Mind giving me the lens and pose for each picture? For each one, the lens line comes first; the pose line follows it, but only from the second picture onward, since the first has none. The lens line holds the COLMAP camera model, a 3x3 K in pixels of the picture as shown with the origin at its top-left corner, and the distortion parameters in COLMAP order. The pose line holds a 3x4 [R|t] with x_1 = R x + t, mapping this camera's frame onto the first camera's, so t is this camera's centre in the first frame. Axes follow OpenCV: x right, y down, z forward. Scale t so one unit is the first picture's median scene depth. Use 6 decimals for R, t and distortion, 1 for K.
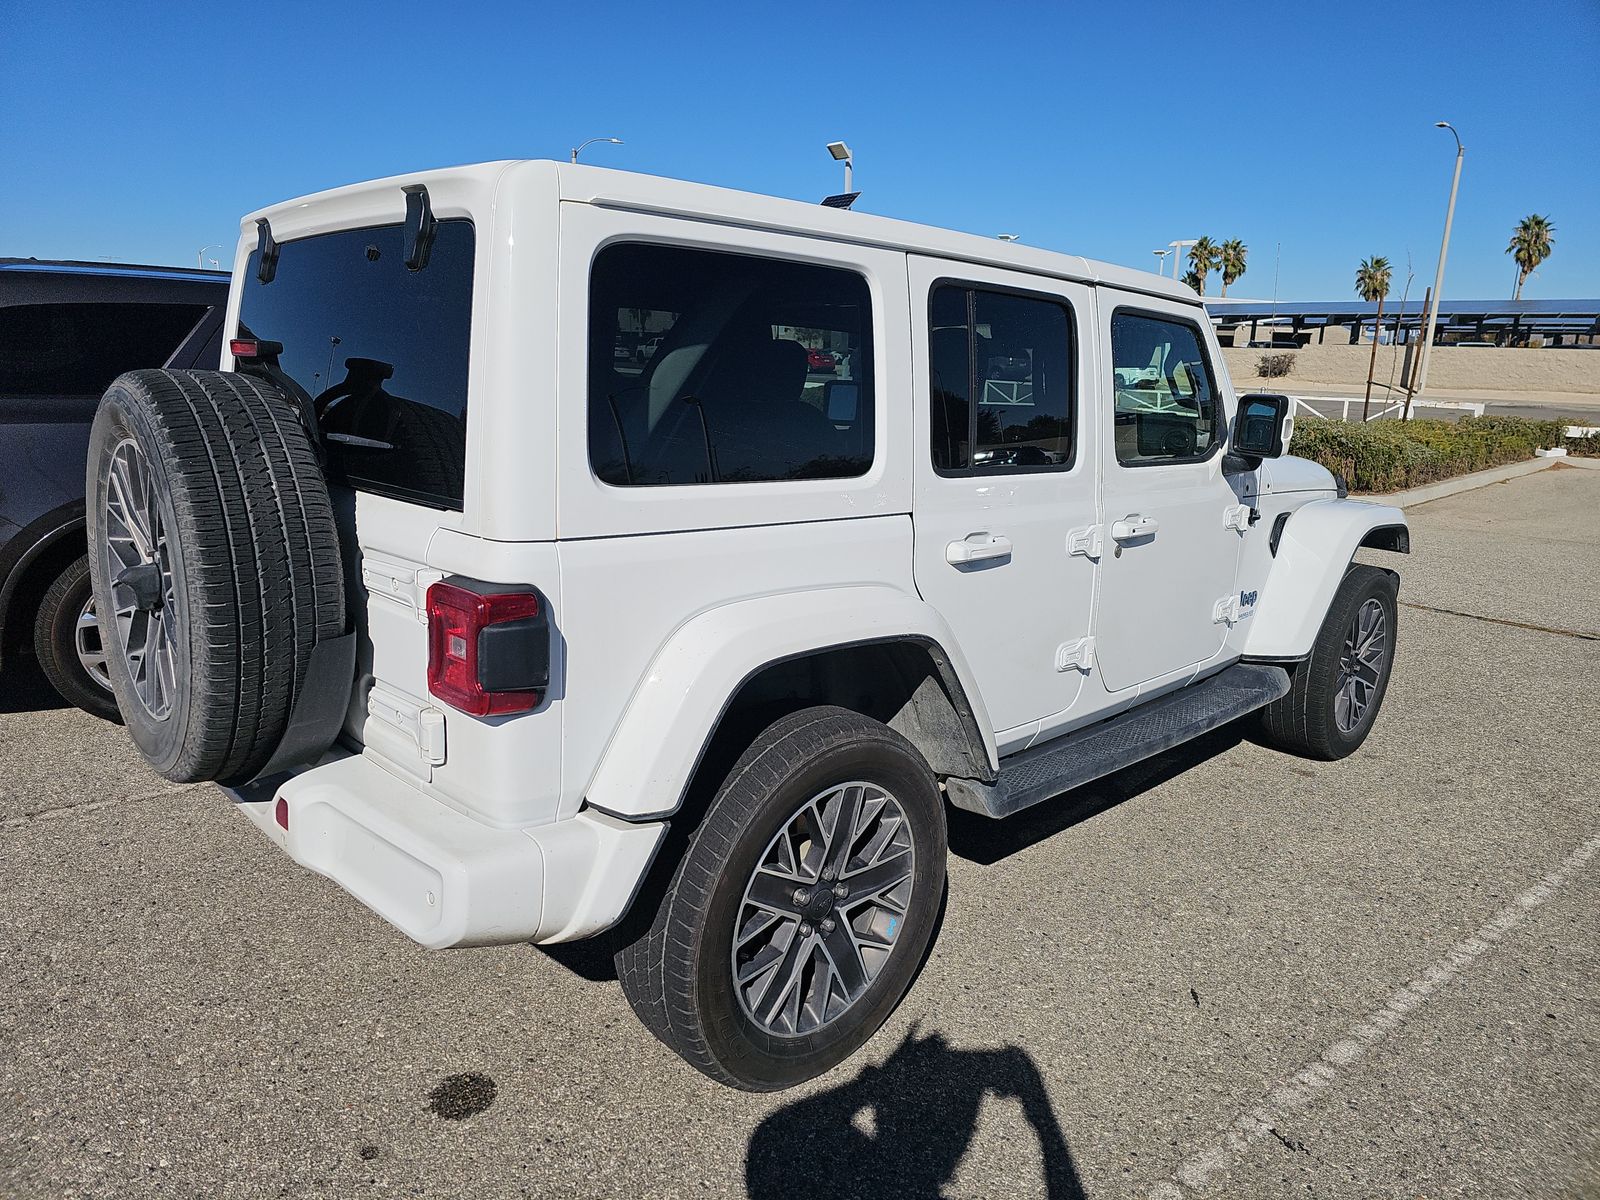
lens RADIAL K [[1056.3, 0, 792.4], [0, 1056.3, 599.3], [0, 0, 1]] dist [0.060251, -0.051830]
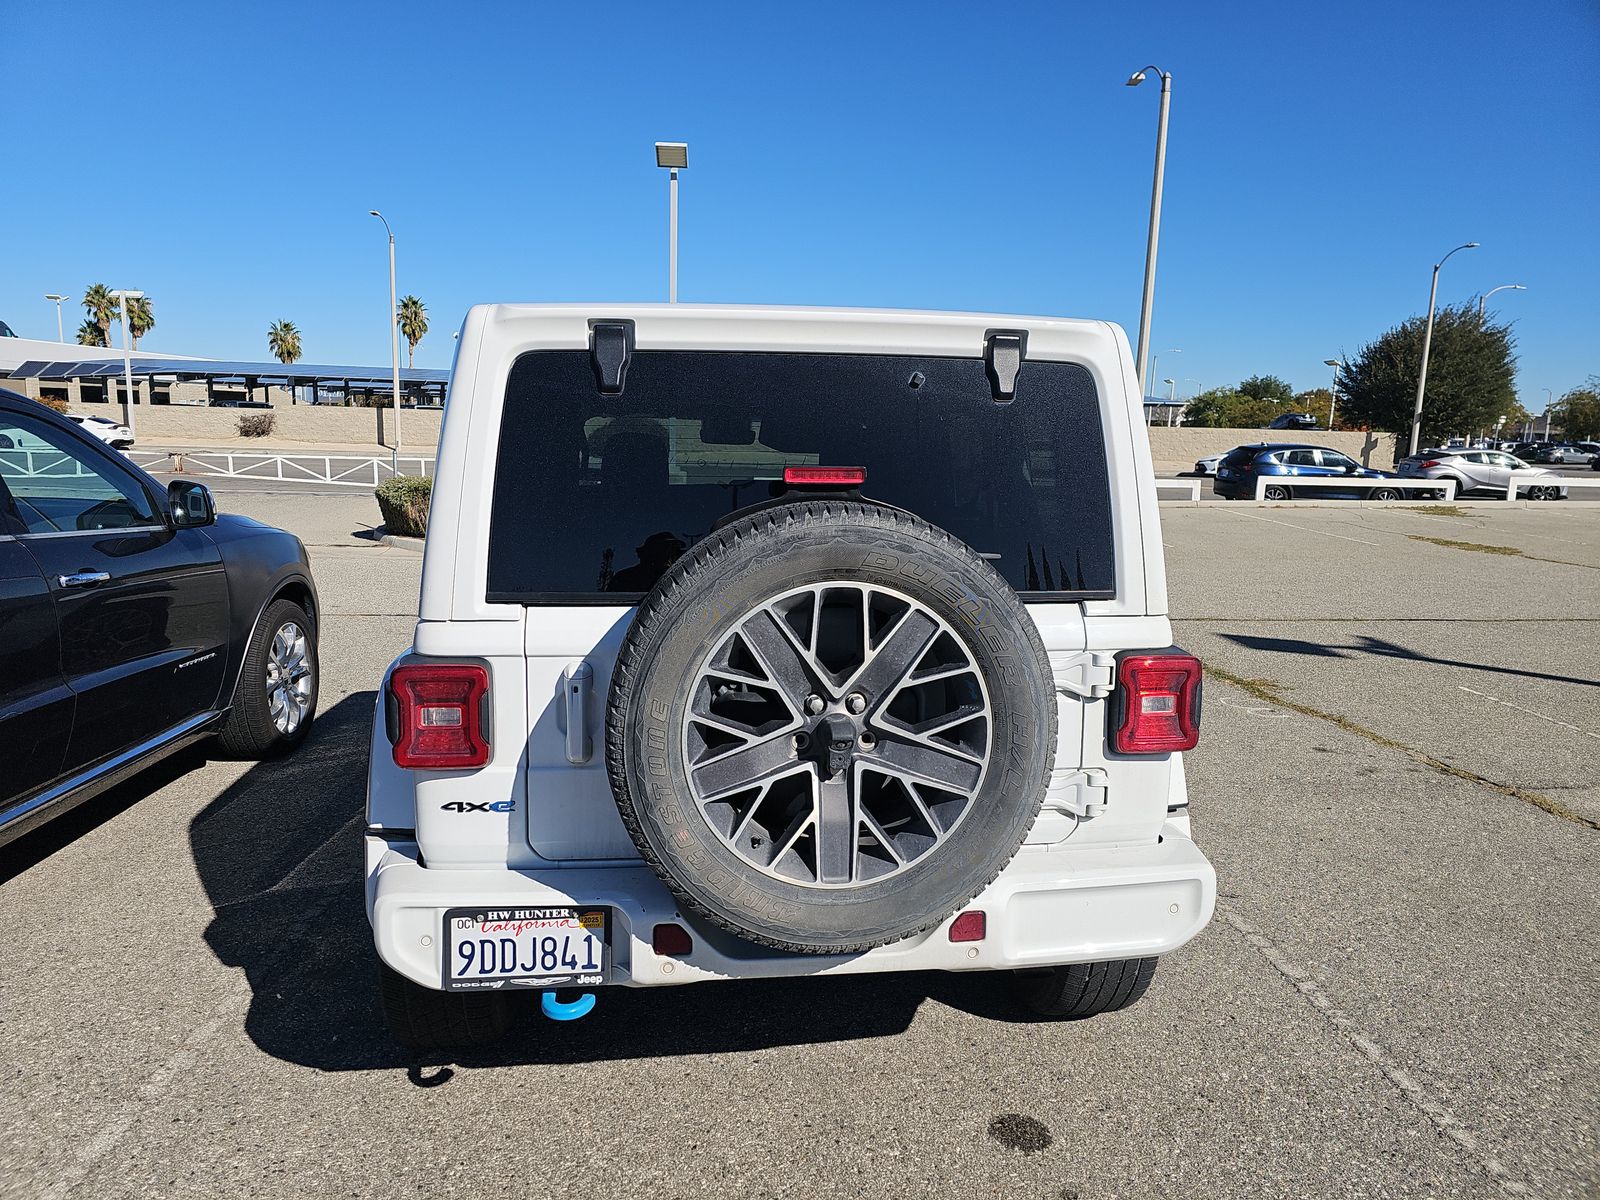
lens RADIAL K [[1056.3, 0, 792.4], [0, 1056.3, 599.3], [0, 0, 1]] dist [0.060251, -0.051830]
pose [[0.584409, -0.140153, 0.799264, -0.188004], [0.180339, 0.982772, 0.040470, -0.024422], [-0.791166, 0.120488, 0.599615, 0.069189]]
